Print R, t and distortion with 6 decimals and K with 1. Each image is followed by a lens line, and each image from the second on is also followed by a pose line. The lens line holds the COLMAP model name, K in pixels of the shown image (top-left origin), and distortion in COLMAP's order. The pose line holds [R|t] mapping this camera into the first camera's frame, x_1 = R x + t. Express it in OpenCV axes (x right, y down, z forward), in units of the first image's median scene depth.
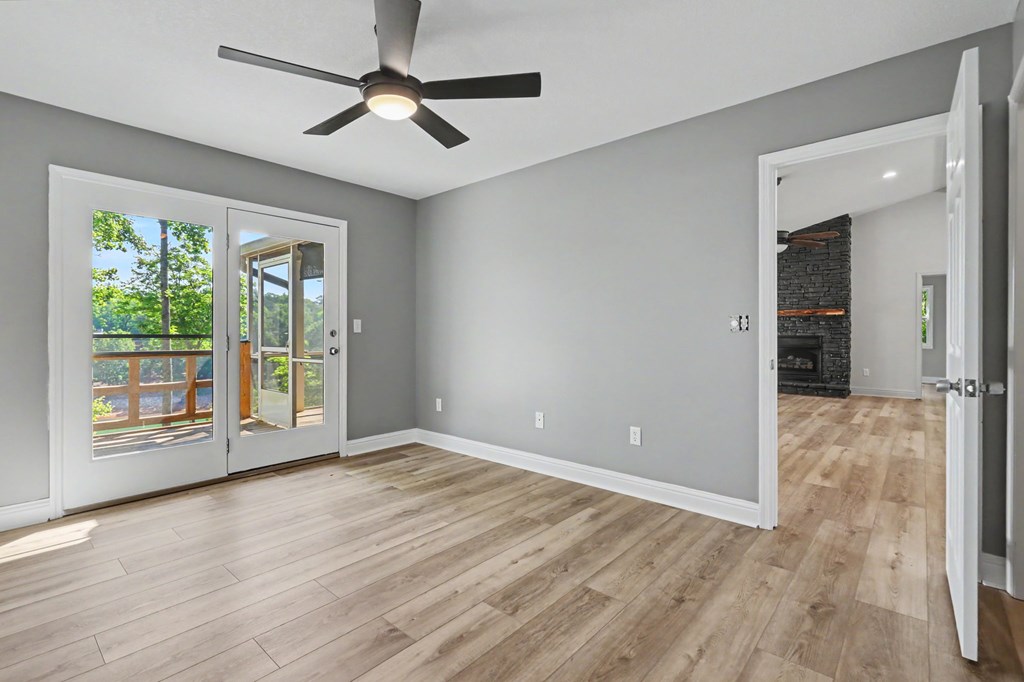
lens RADIAL K [[478.3, 0, 516.5], [0, 478.3, 336.5], [0, 0, 1]] dist [0.000447, -0.000023]
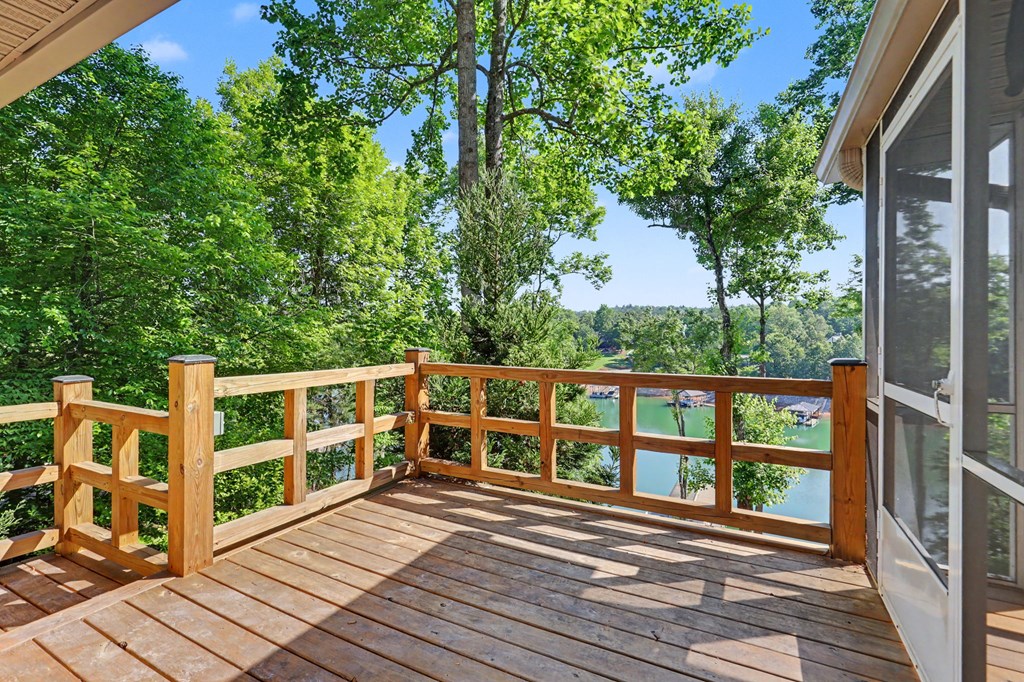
lens RADIAL K [[470.0, 0, 497.8], [0, 470.0, 338.1], [0, 0, 1]] dist [-0.000242, 0.000058]
pose [[0.214907, 0.007546, -0.976605, -0.390513], [-0.011306, 0.999922, 0.005238, -0.015209], [0.976569, 0.009916, 0.214976, 0.989404]]
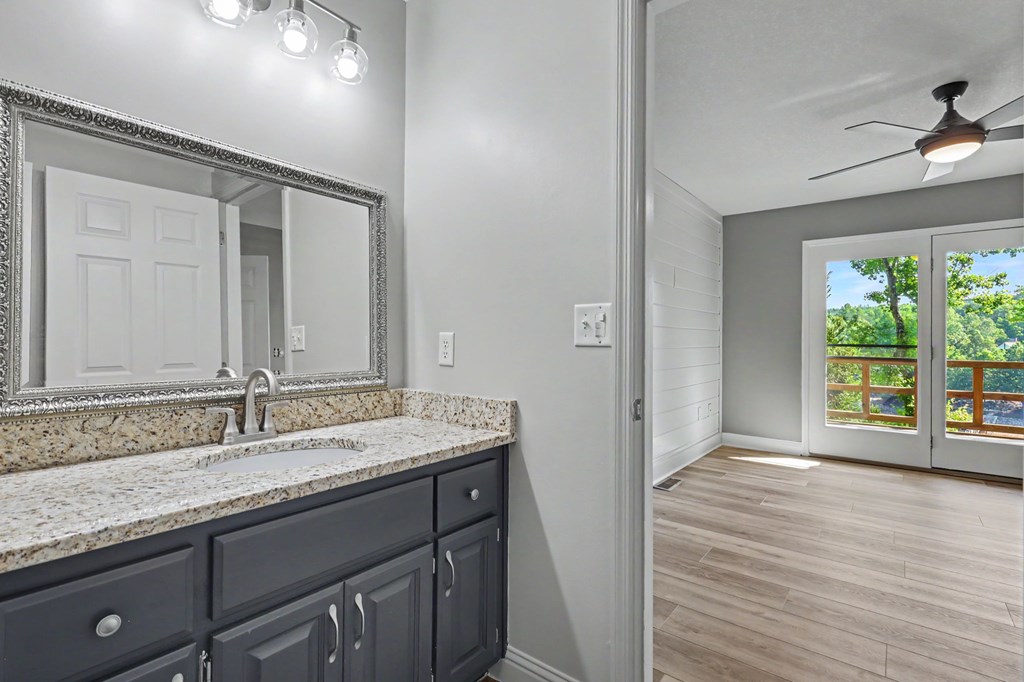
lens RADIAL K [[491.7, 0, 491.8], [0, 491.7, 336.7], [0, 0, 1]] dist [-0.004036, 0.000555]
pose [[0.029151, -0.003320, -0.999570, 0.481688], [-0.014823, 0.999883, -0.003753, -0.003953], [0.999465, 0.014926, 0.029098, -0.084168]]
